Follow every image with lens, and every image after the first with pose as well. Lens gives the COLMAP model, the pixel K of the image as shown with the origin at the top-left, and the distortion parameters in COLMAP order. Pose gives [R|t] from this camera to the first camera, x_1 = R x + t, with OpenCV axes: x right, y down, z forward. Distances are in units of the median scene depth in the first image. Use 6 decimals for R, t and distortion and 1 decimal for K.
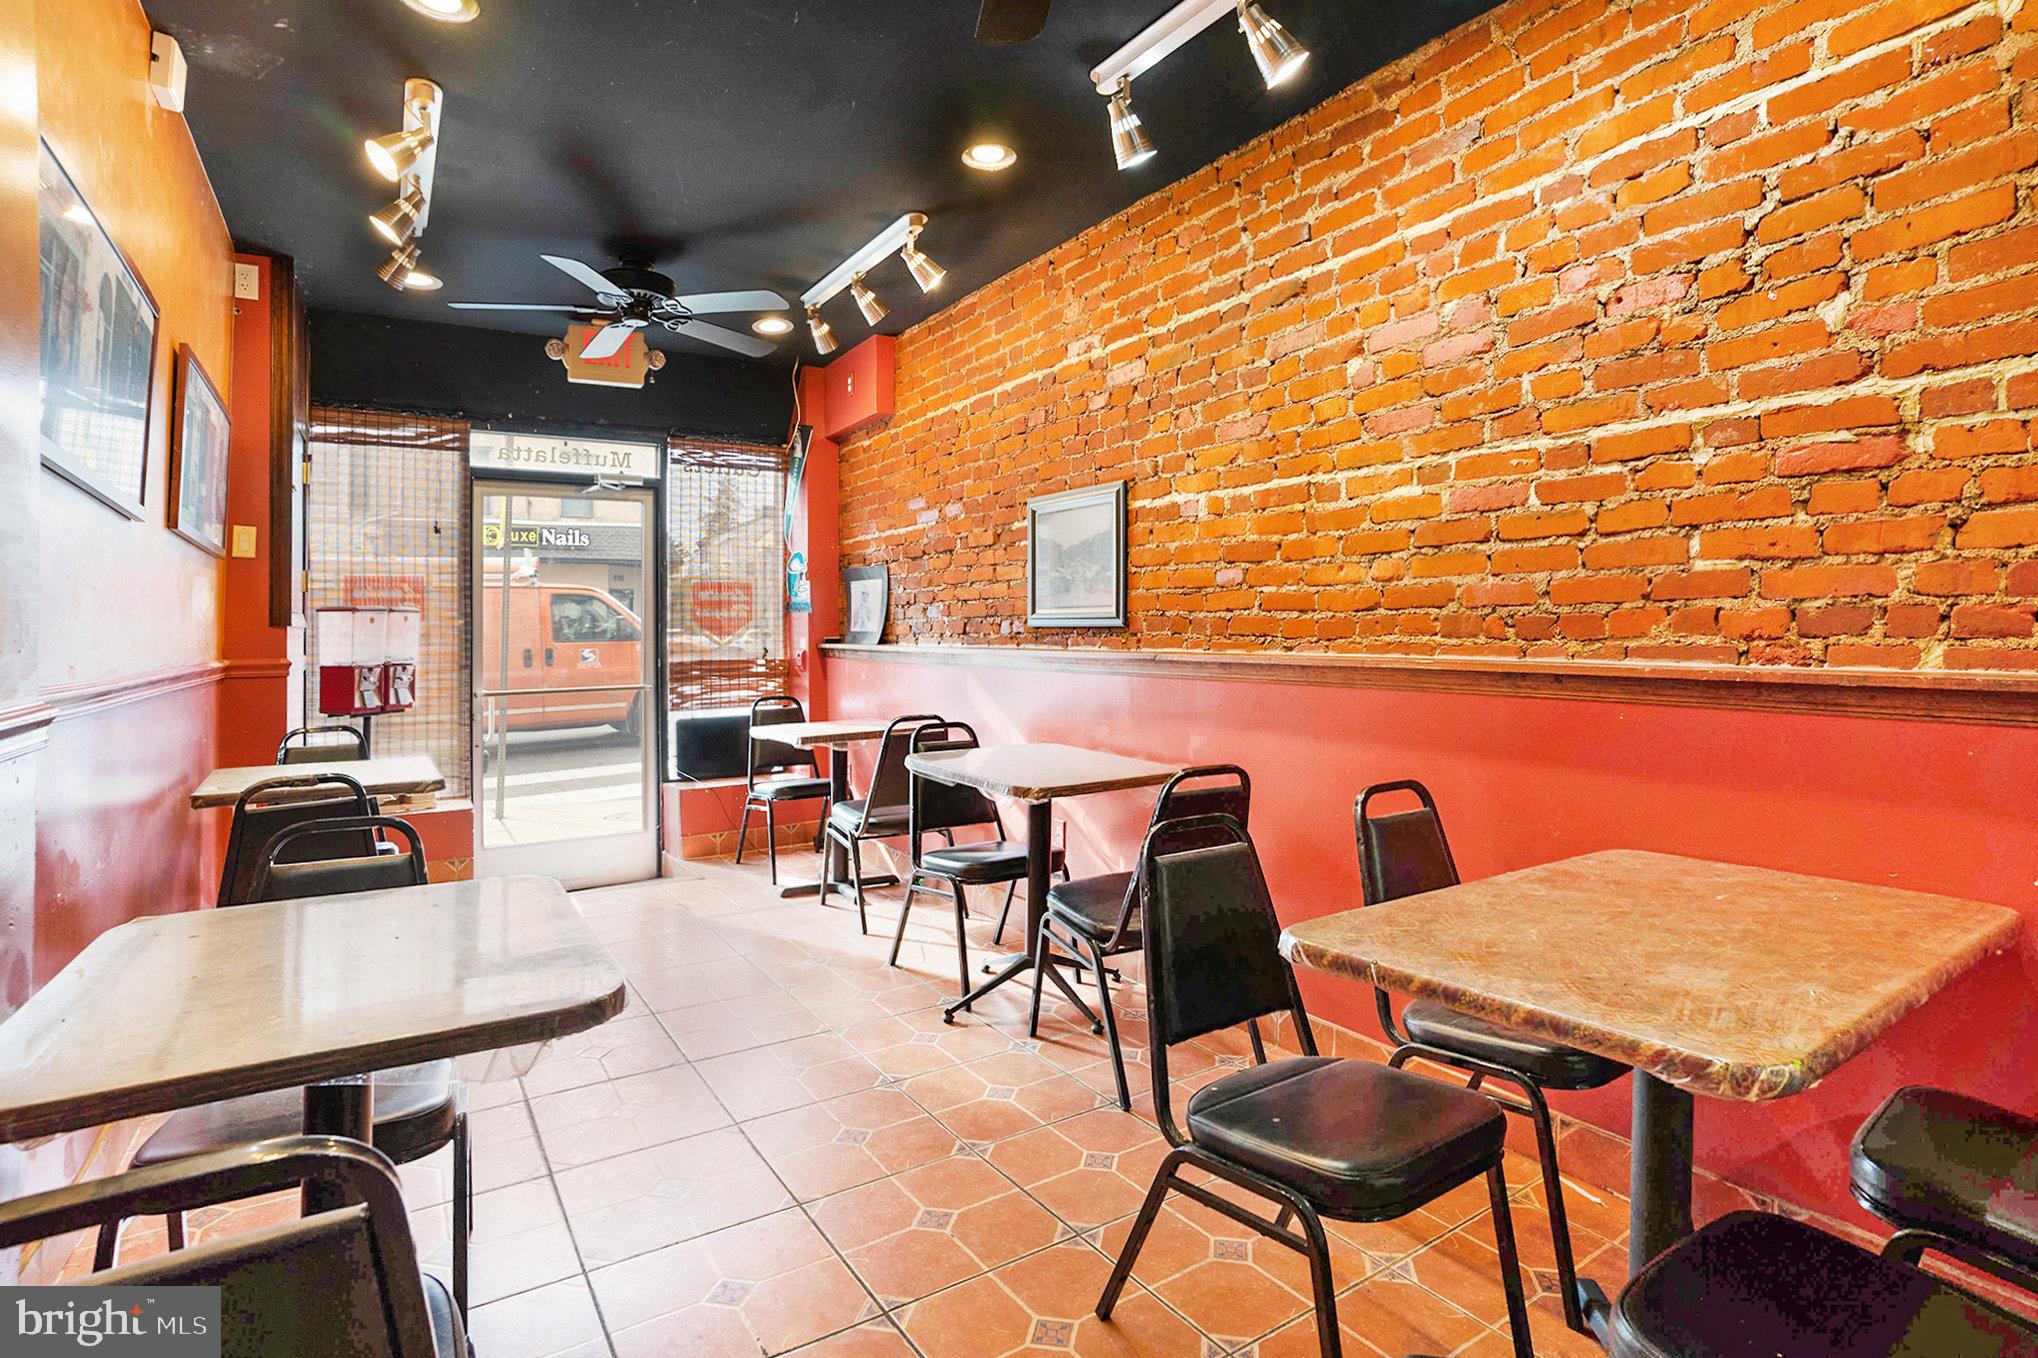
lens RADIAL K [[988.2, 0, 1015.0], [0, 988.2, 654.3], [0, 0, 1]] dist [-0.080982, 0.026580]
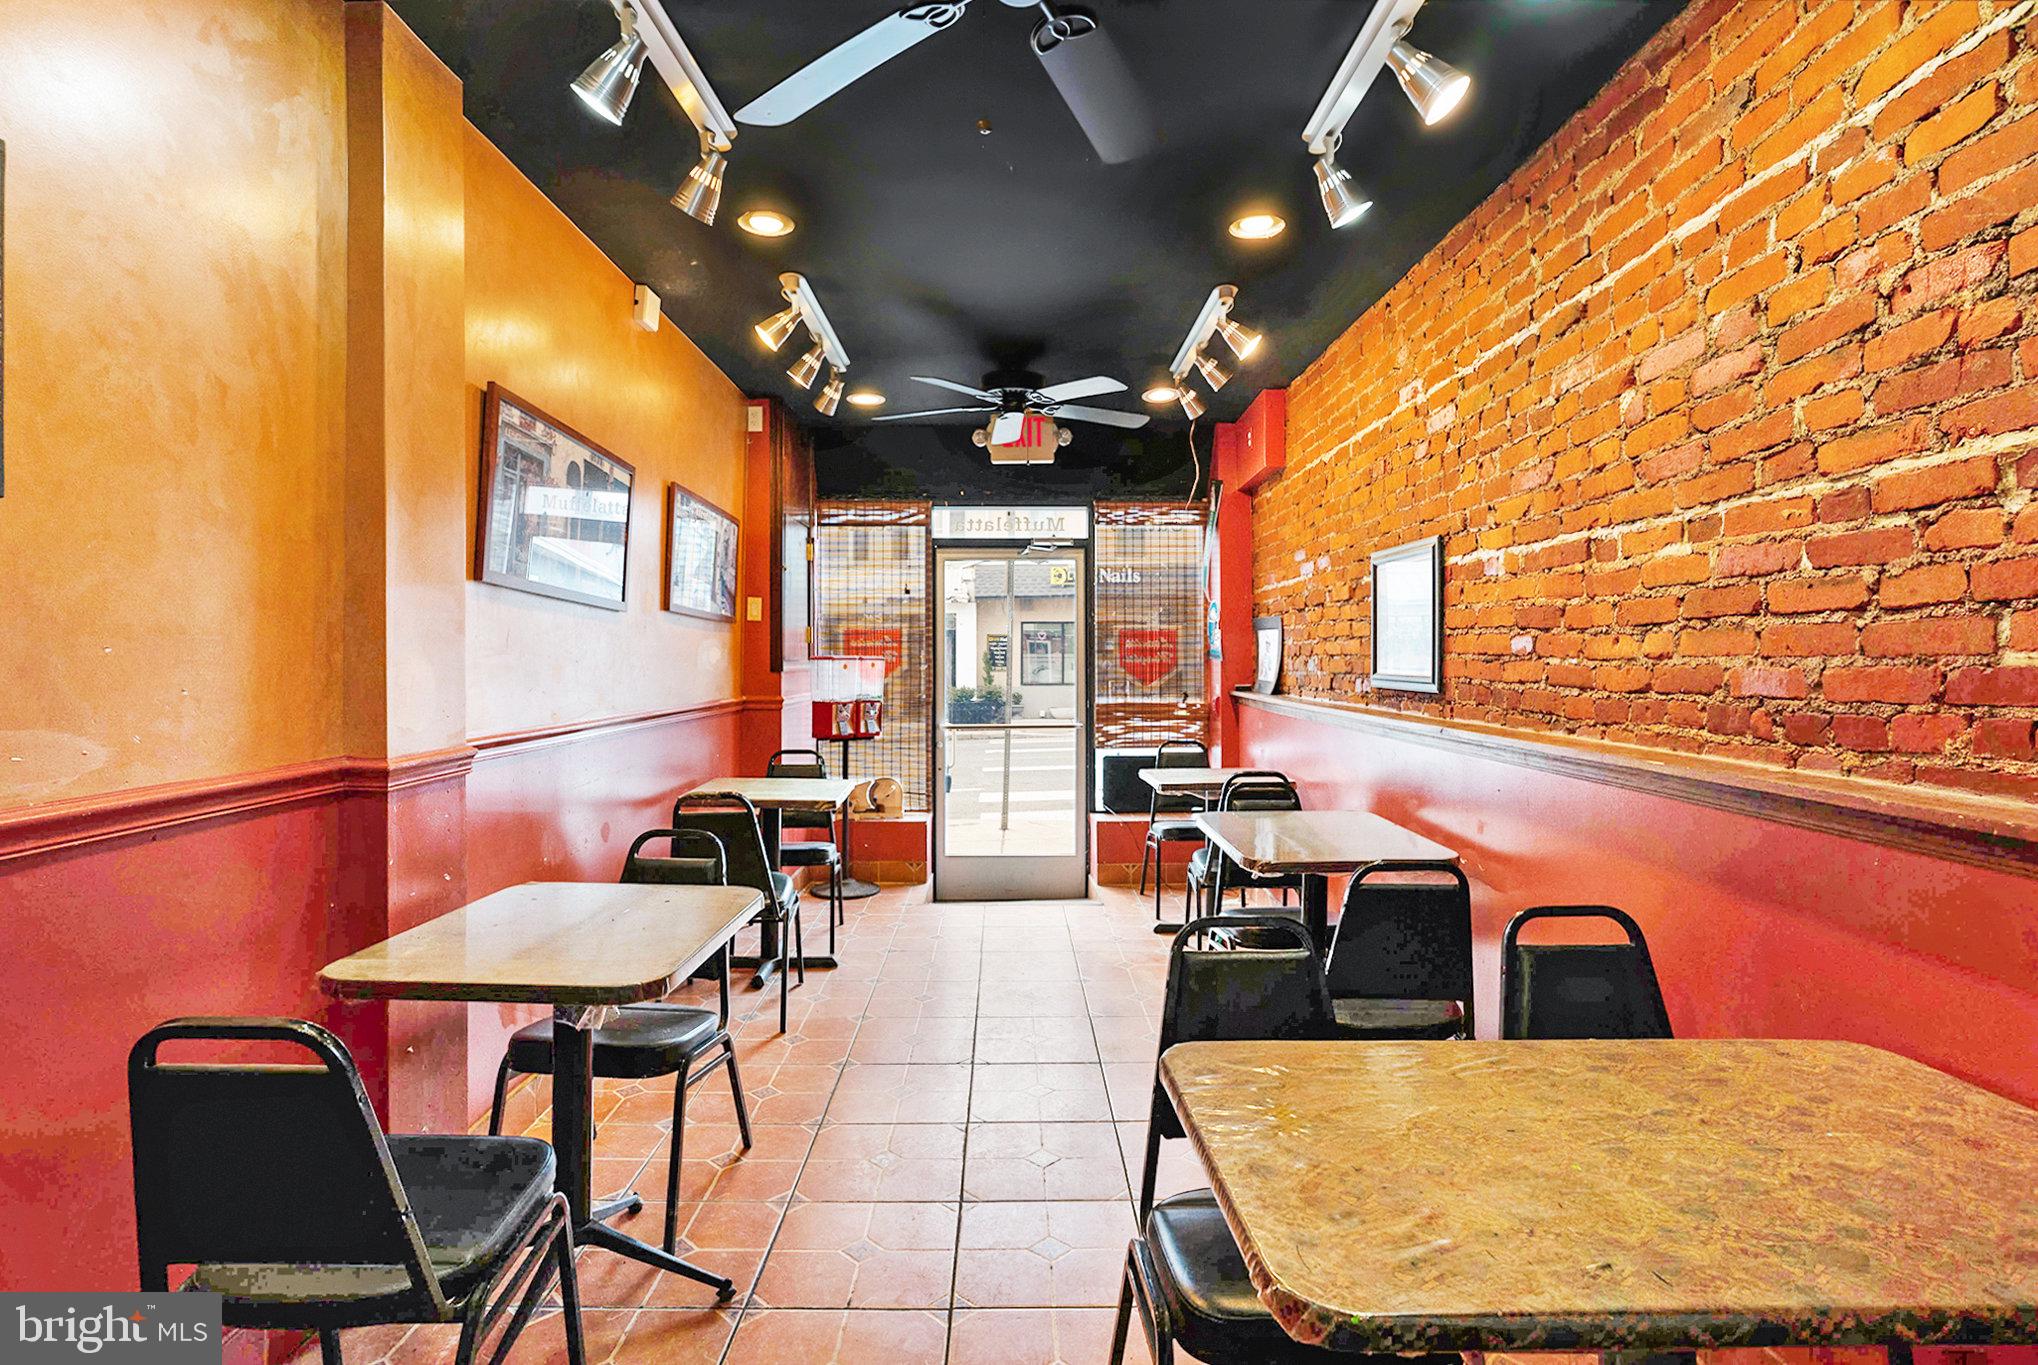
lens RADIAL K [[988.2, 0, 1015.0], [0, 988.2, 657.8], [0, 0, 1]] dist [-0.080982, 0.026580]
pose [[0.833608, 0.004356, -0.552340, 0.366715], [-0.014265, 0.999805, -0.013645, -0.055739], [0.552173, 0.019254, 0.833507, 0.025625]]
